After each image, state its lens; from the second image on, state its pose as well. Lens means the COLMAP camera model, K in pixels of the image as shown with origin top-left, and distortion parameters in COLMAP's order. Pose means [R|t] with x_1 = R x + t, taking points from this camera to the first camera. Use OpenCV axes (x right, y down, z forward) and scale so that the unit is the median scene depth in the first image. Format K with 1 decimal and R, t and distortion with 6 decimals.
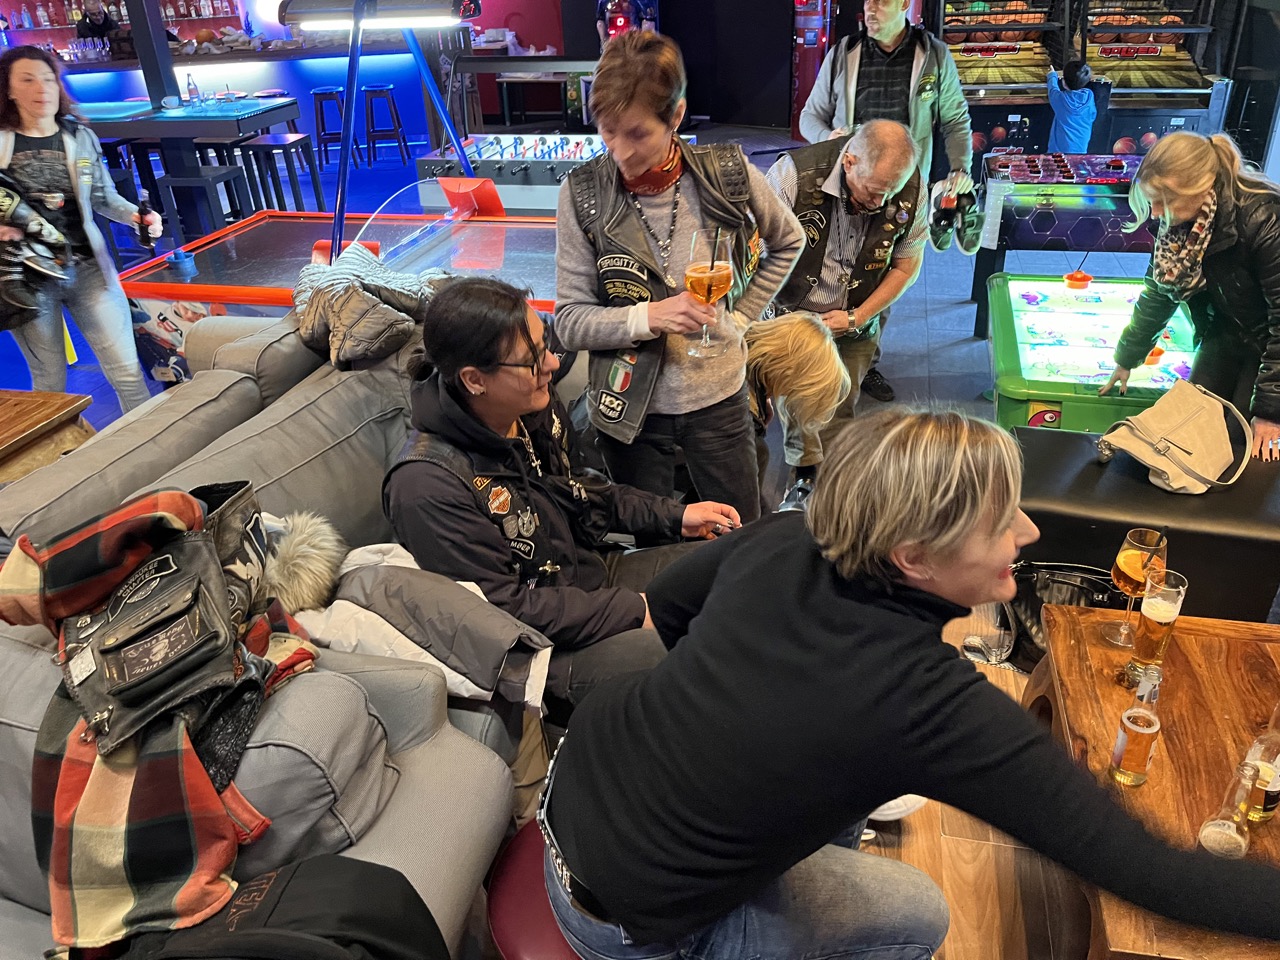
lens RADIAL K [[970.1, 0, 644.6], [0, 970.1, 481.0], [0, 0, 1]] dist [0.063428, -0.096458]
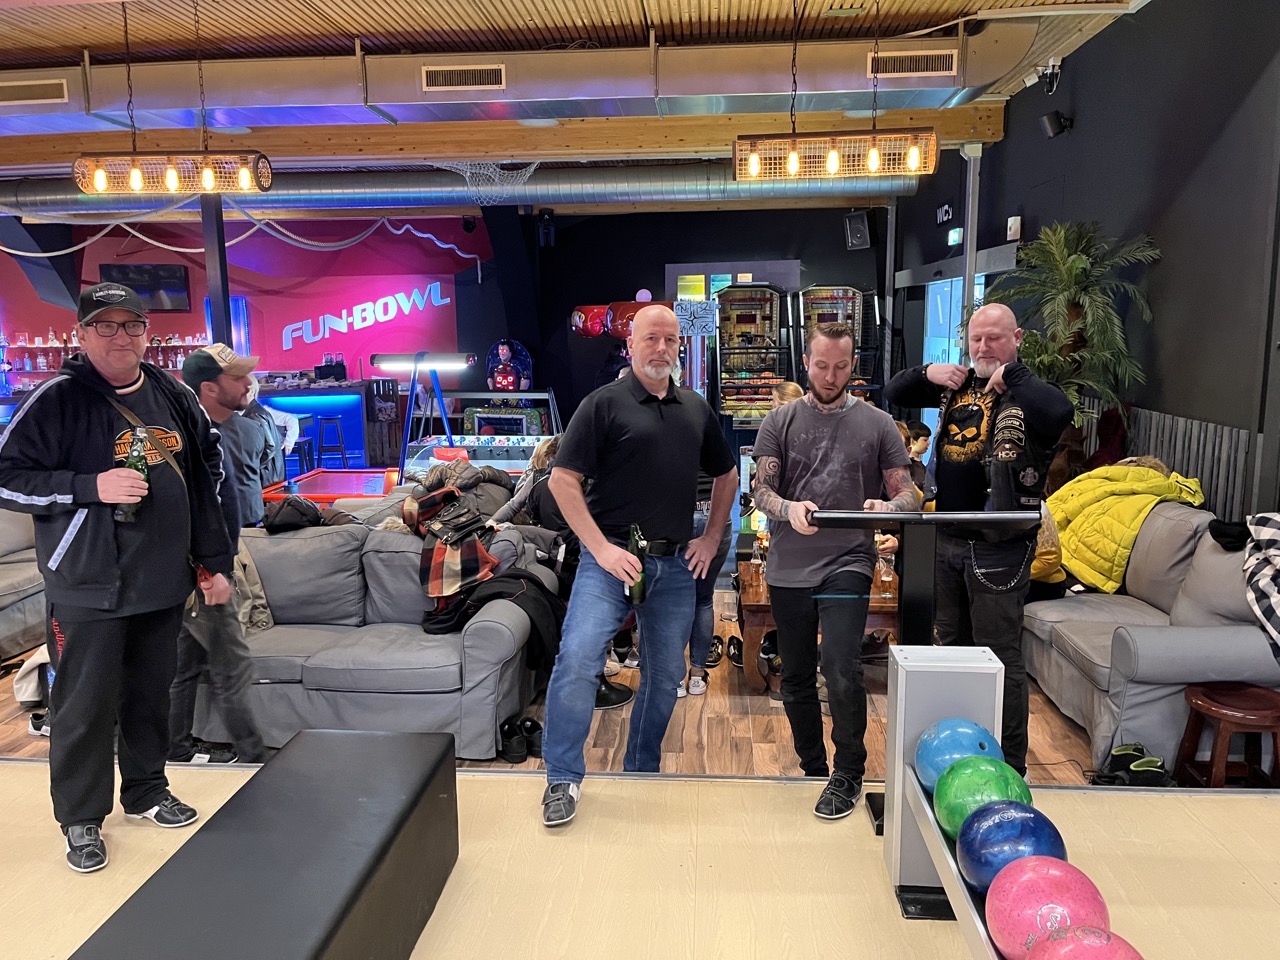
lens RADIAL K [[958.3, 0, 638.4], [0, 958.3, 481.1], [0, 0, 1]] dist [0.061419, -0.093740]
pose [[0.987650, 0.006921, 0.156523, -0.066812], [0.046487, 0.941093, -0.334937, 0.191847], [-0.149620, 0.338077, 0.929149, -0.359801]]
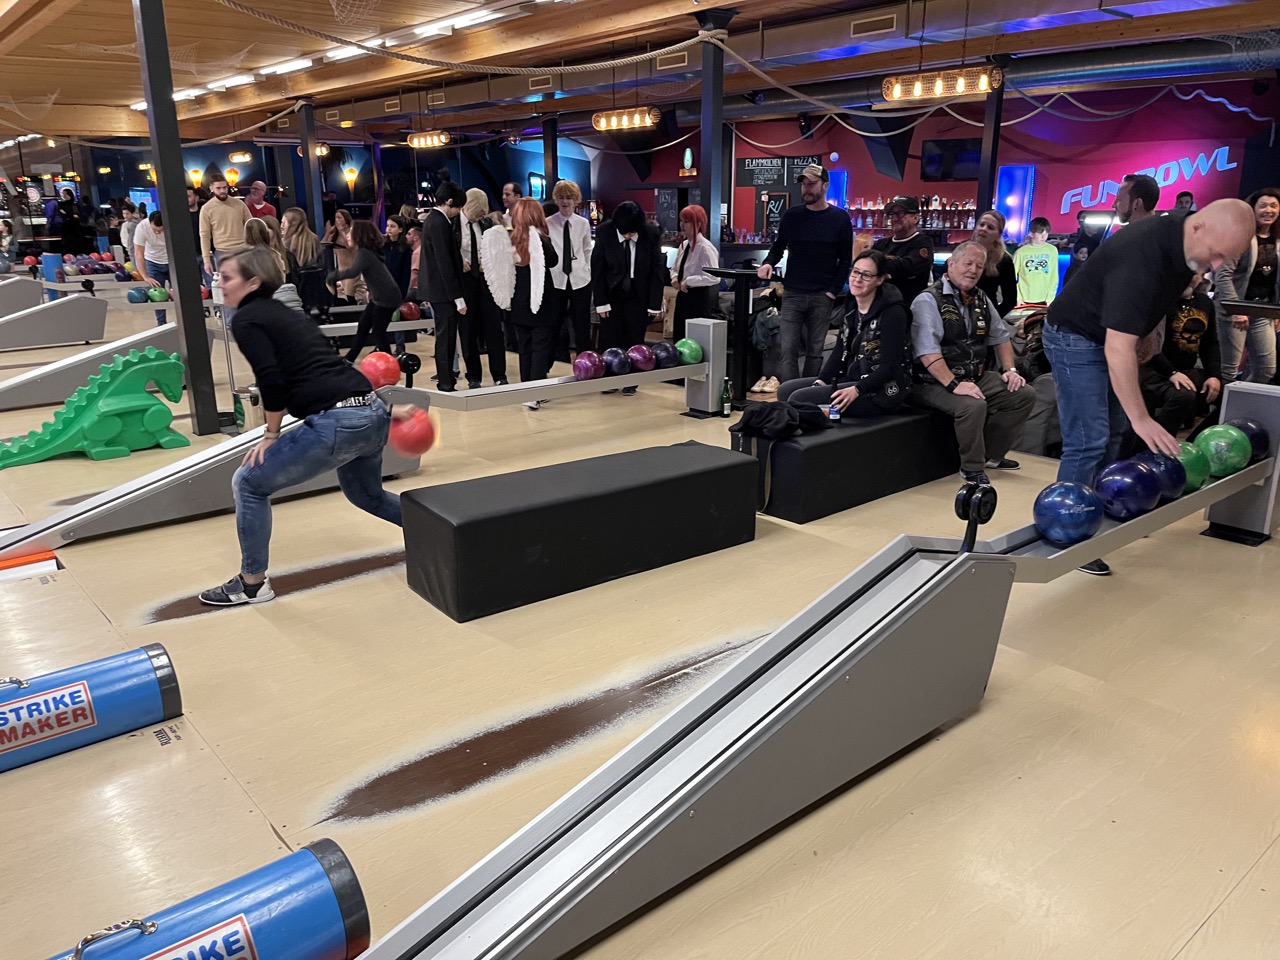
lens RADIAL K [[966.0, 0, 634.1], [0, 966.0, 480.0], [0, 0, 1]] dist [0.083656, -0.111621]
pose [[0.800783, 0.203218, -0.563426, 0.126096], [-0.317038, 0.941911, -0.110867, 0.369225], [0.508167, 0.267407, 0.818694, -0.663401]]
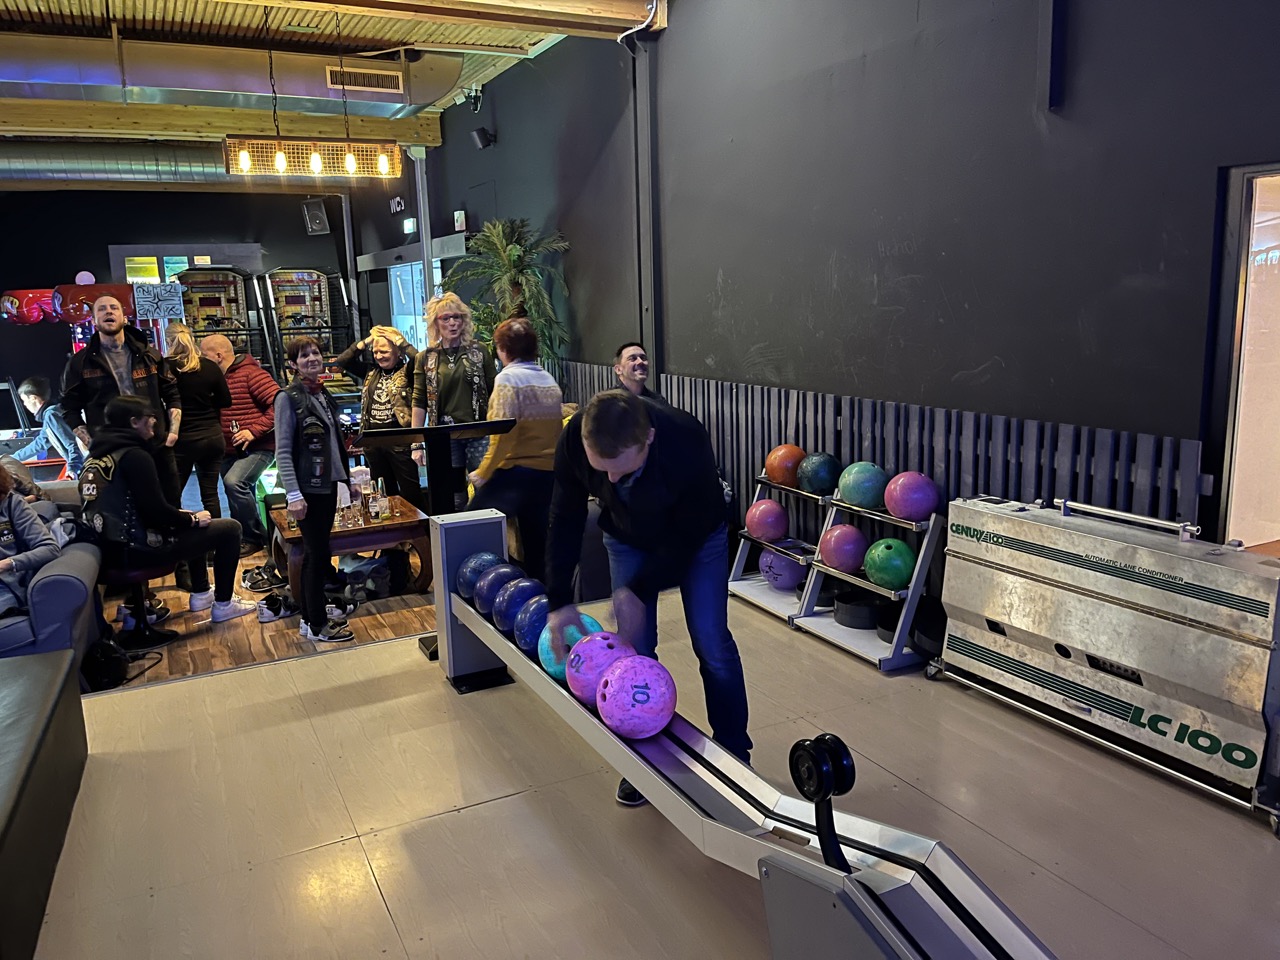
lens RADIAL K [[959.0, 0, 635.5], [0, 959.0, 473.4], [0, 0, 1]] dist [0.064765, -0.093560]
pose [[0.764640, -0.097382, 0.637058, -0.154202], [0.309551, 0.922516, -0.230527, 0.260698], [-0.565247, 0.373472, 0.735537, -0.463237]]
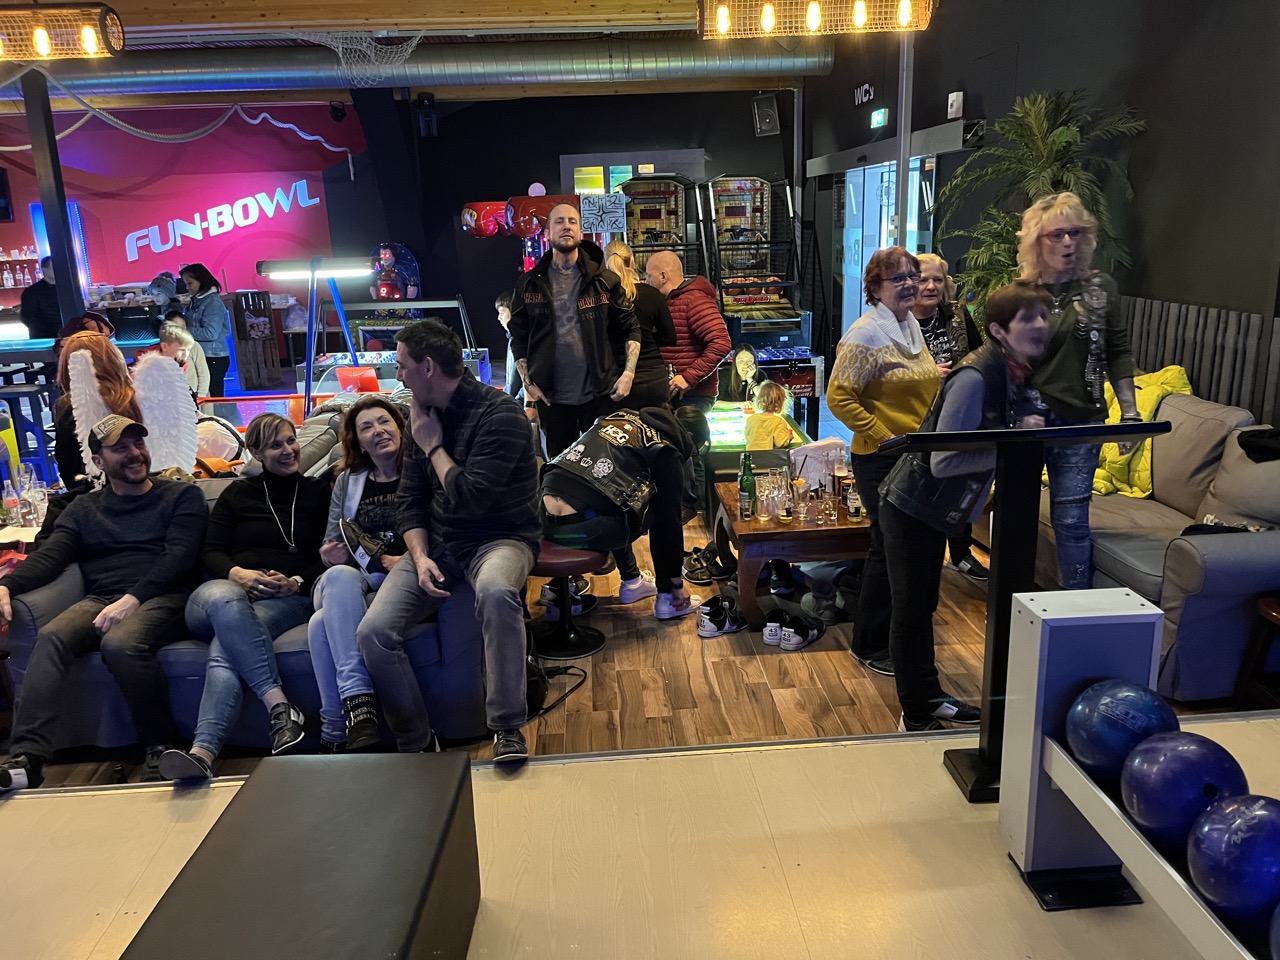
lens RADIAL K [[962.6, 0, 644.5], [0, 962.6, 482.1], [0, 0, 1]] dist [0.026319, -0.006543]
pose [[0.956952, -0.065594, 0.282737, -0.105906], [0.133678, 0.964266, -0.228739, 0.155975], [-0.257630, 0.256688, 0.931525, -0.281844]]
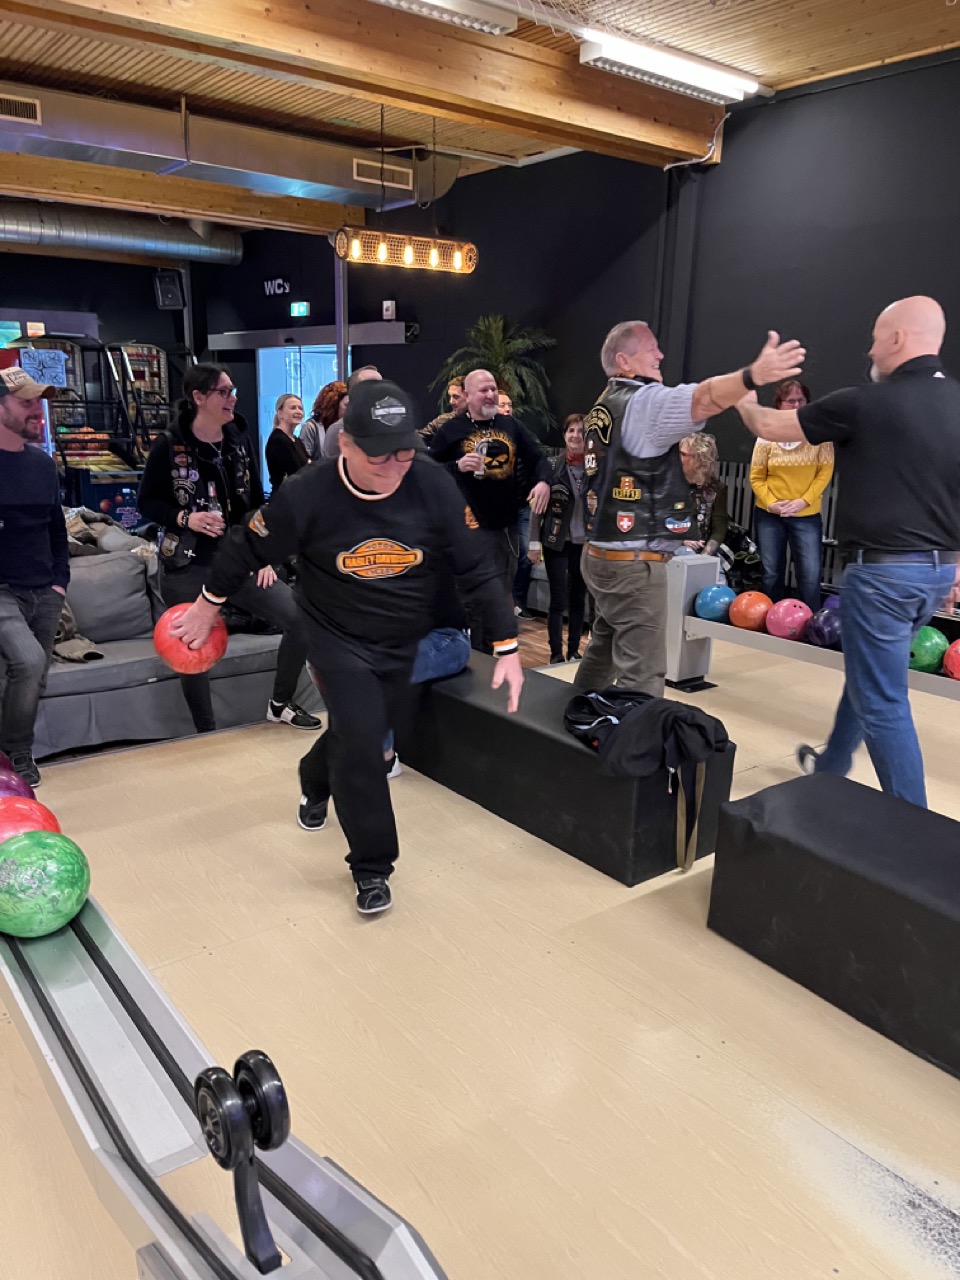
lens RADIAL K [[959.0, 0, 480.0], [0, 959.0, 640.0], [0, 0, 1]] dist [0.064765, -0.093560]
pose [[0.628435, -0.135457, 0.765977, -0.484813], [0.330591, 0.937873, -0.105373, 0.212674], [-0.704116, 0.319446, 0.634173, -0.333424]]
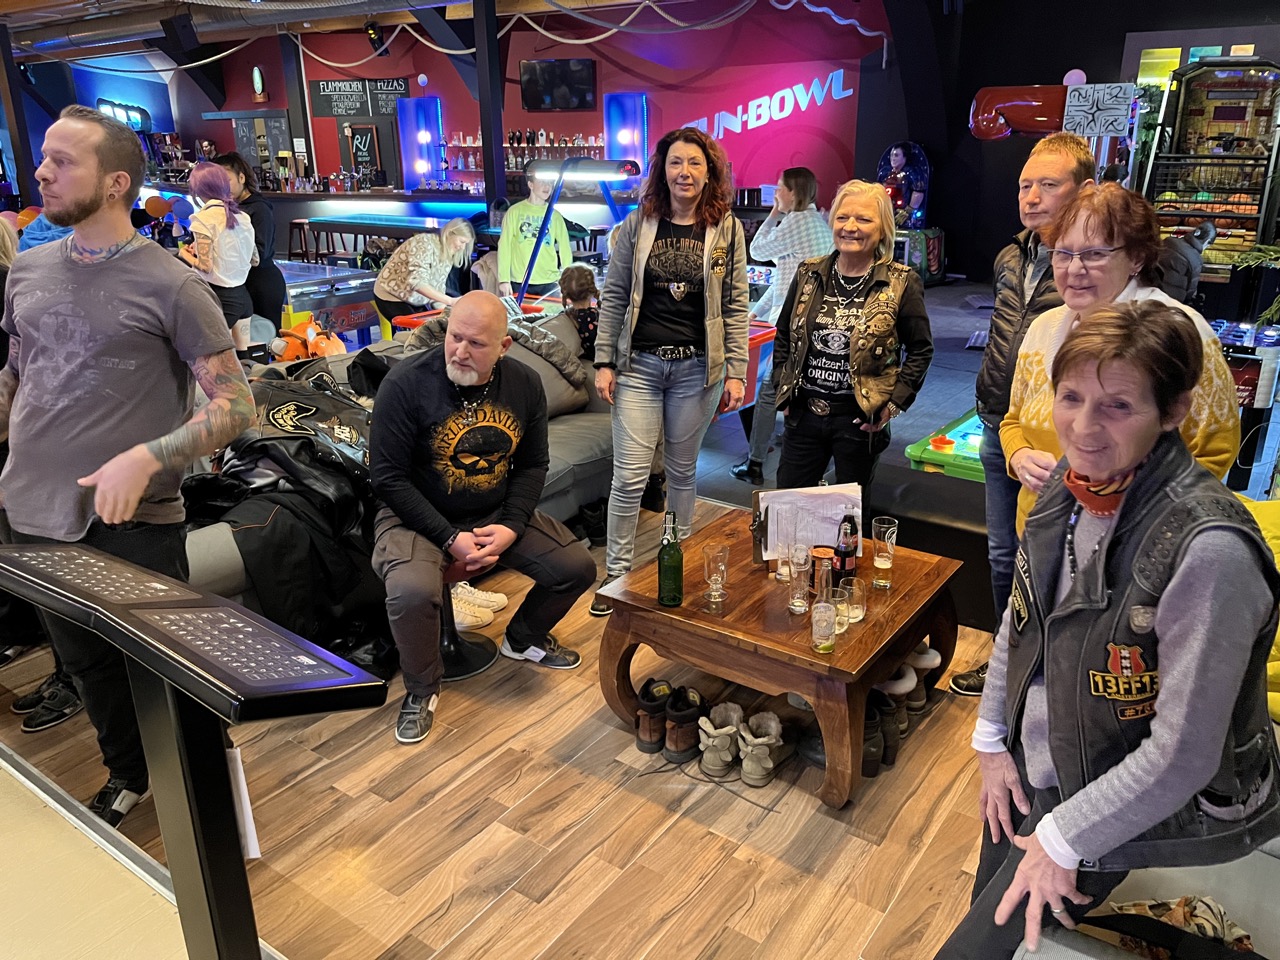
lens RADIAL K [[958.3, 0, 638.4], [0, 958.3, 481.1], [0, 0, 1]] dist [0.061419, -0.093740]
pose [[0.923714, 0.162032, -0.347129, 0.200593], [-0.210102, 0.971983, -0.105382, 0.070992], [0.320328, 0.170275, 0.931878, -0.153539]]
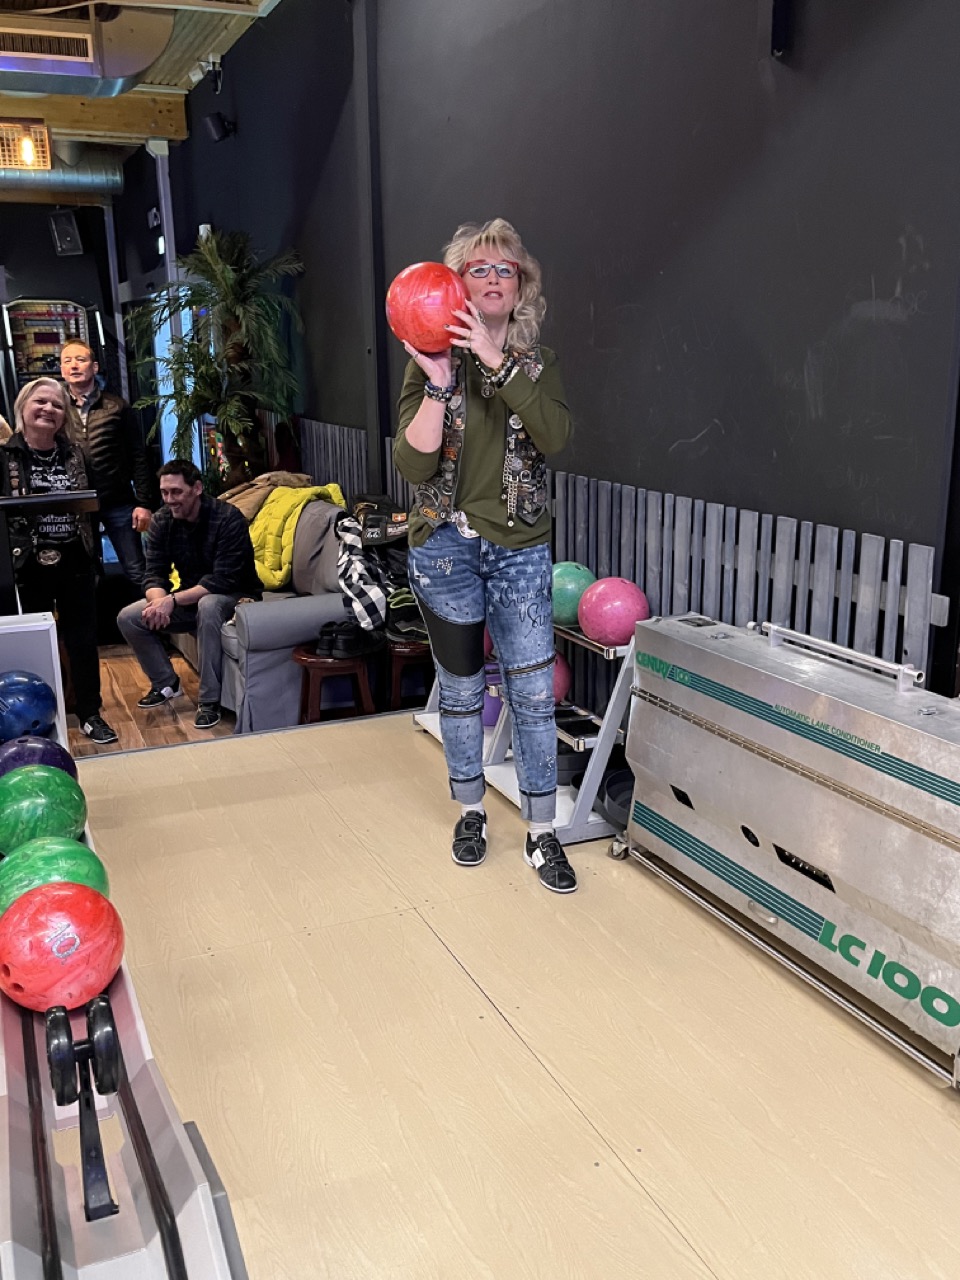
lens RADIAL K [[1144.2, 0, 480.0], [0, 1144.2, 640.0], [0, 0, 1]] dist [0.050347, -0.067745]
pose [[0.797453, -0.118001, 0.591730, -0.027603], [0.273463, 0.944869, -0.180113, 0.275675], [-0.537854, 0.305448, 0.785757, -0.483576]]
